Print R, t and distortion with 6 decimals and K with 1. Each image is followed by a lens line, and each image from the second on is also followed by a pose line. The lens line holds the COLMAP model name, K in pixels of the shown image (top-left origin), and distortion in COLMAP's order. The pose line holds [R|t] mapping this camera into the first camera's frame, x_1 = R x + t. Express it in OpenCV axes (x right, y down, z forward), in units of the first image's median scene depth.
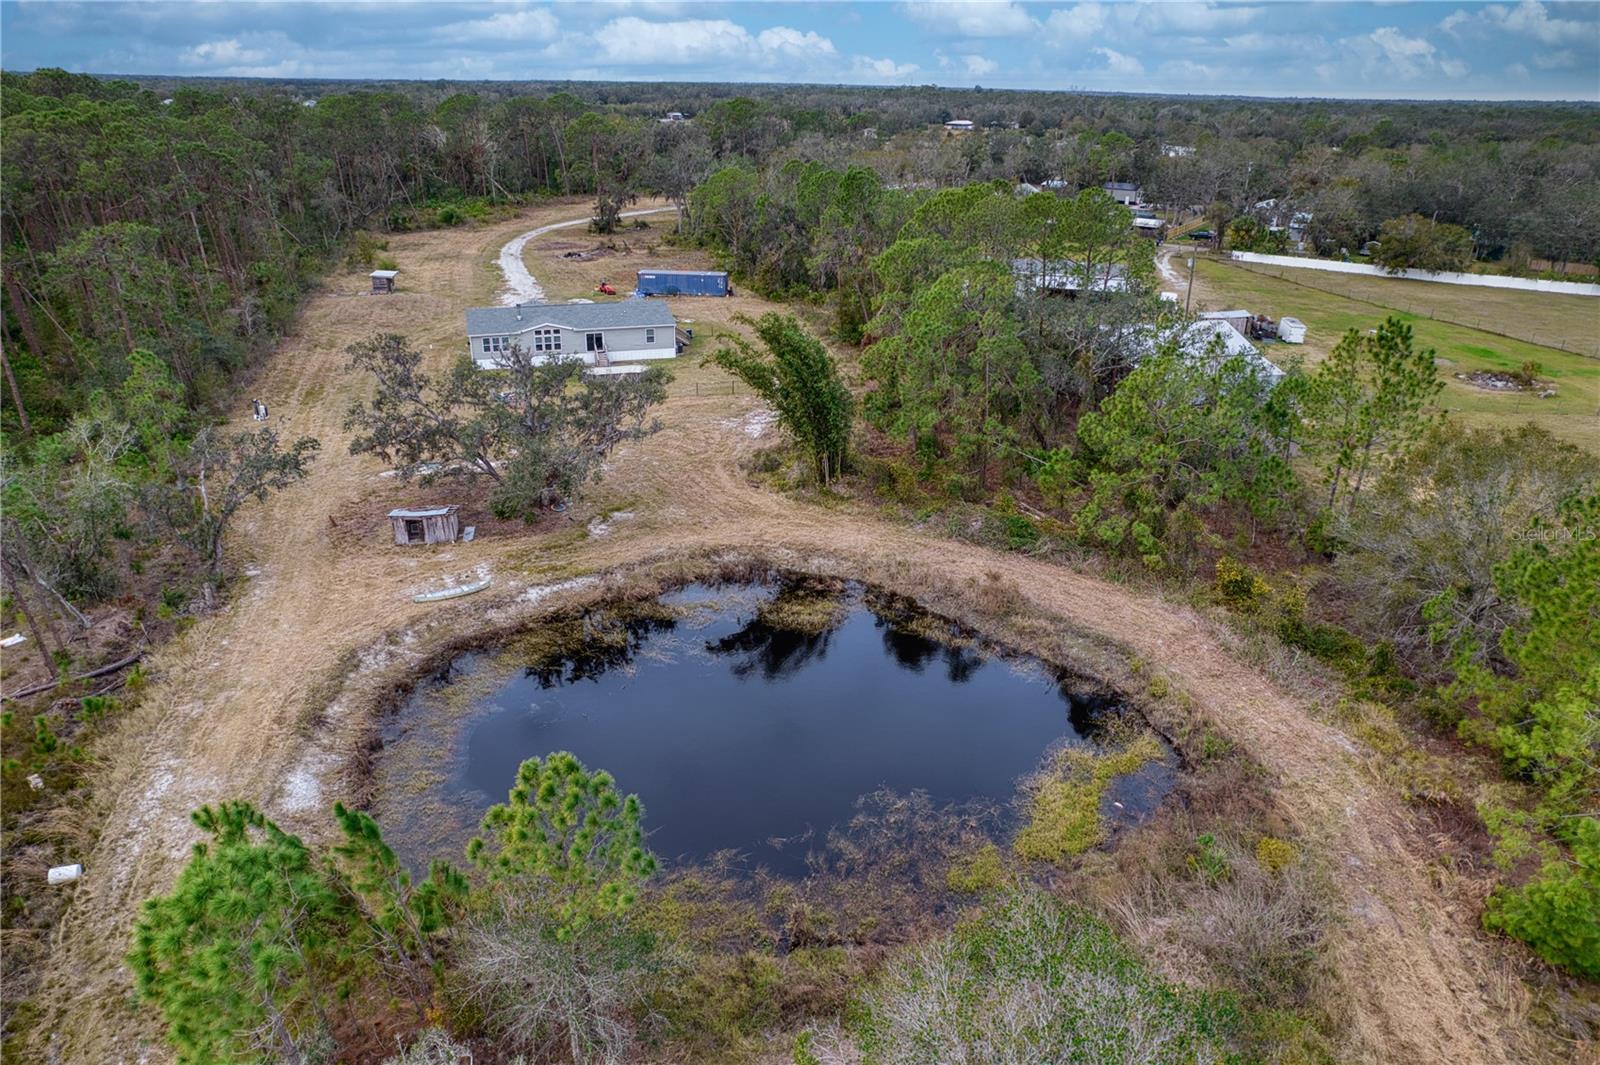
lens RADIAL K [[1033.1, 0, 800.0], [0, 1033.1, 532.5], [0, 0, 1]] dist [-0.085902, 0.077089]
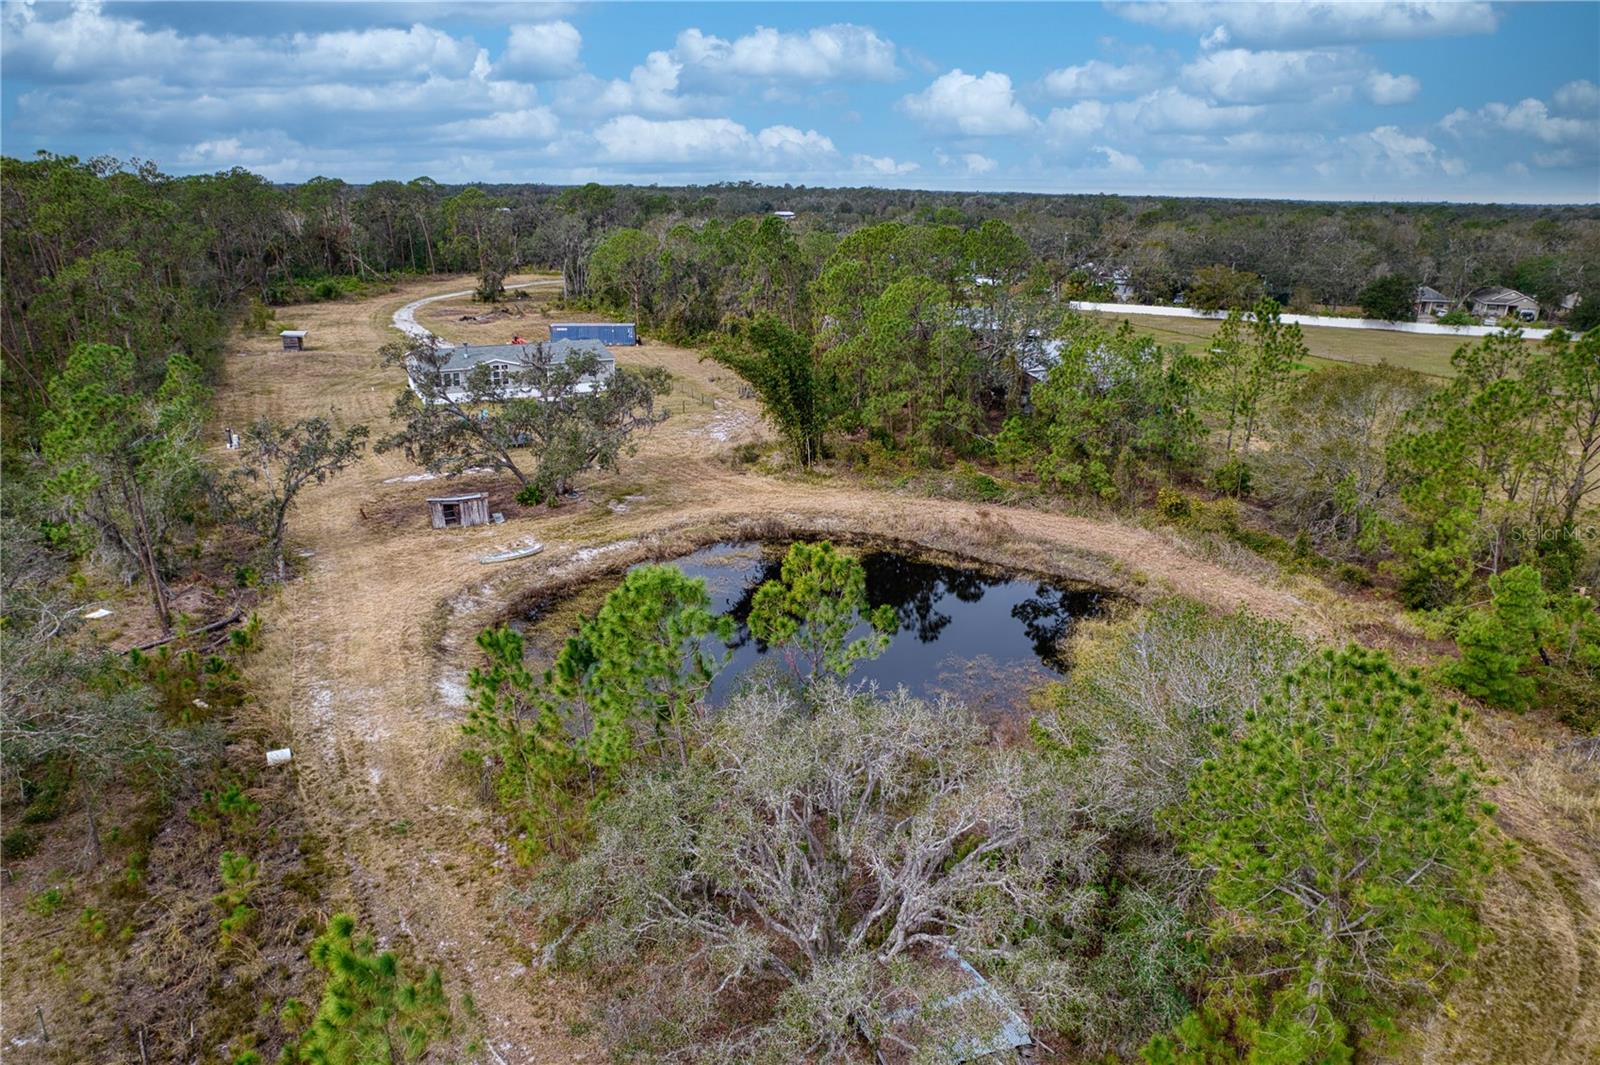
lens RADIAL K [[1033.1, 0, 800.0], [0, 1033.1, 532.5], [0, 0, 1]] dist [-0.085902, 0.077089]
pose [[0.984382, -0.059052, 0.165844, -0.189312], [0.073431, 0.993928, -0.081949, 0.127135], [-0.159998, 0.092848, 0.982741, -0.109470]]
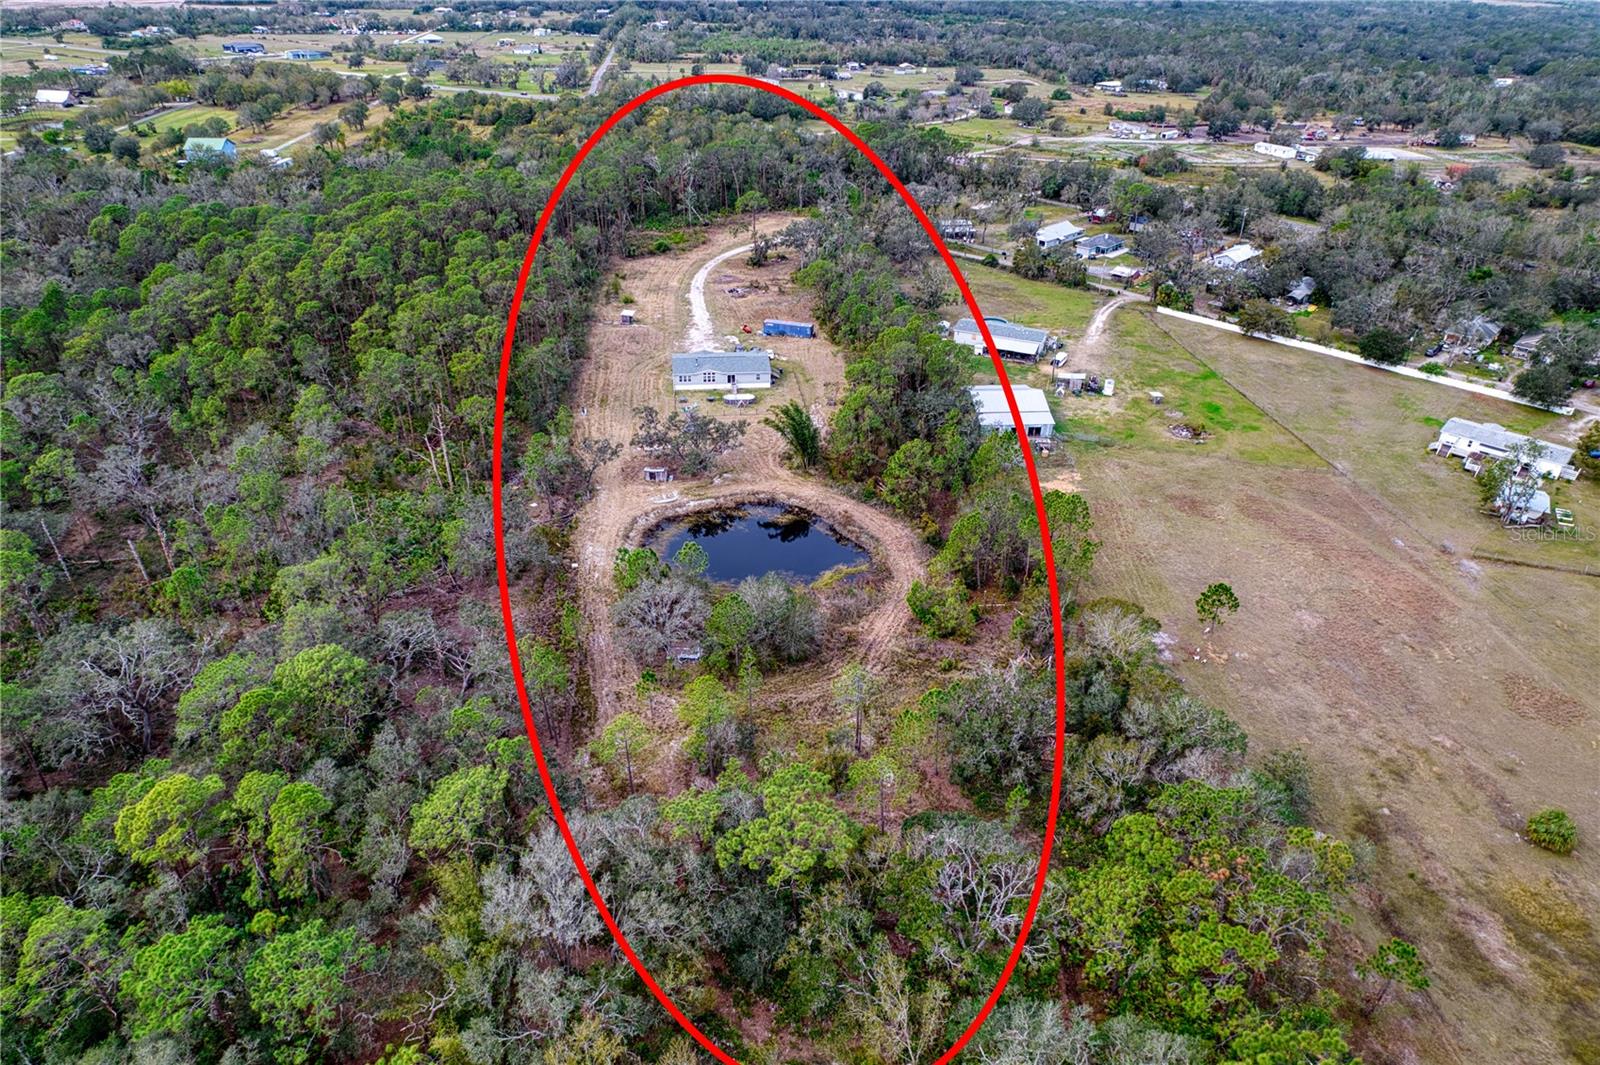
lens RADIAL K [[1044.7, 0, 800.0], [0, 1044.7, 532.5], [0, 0, 1]] dist [-0.079929, 0.071802]
pose [[0.982940, 0.092641, -0.158891, 0.469392], [-0.075748, 0.991121, 0.109274, -0.184955], [0.167604, -0.095374, 0.981230, -1.681386]]
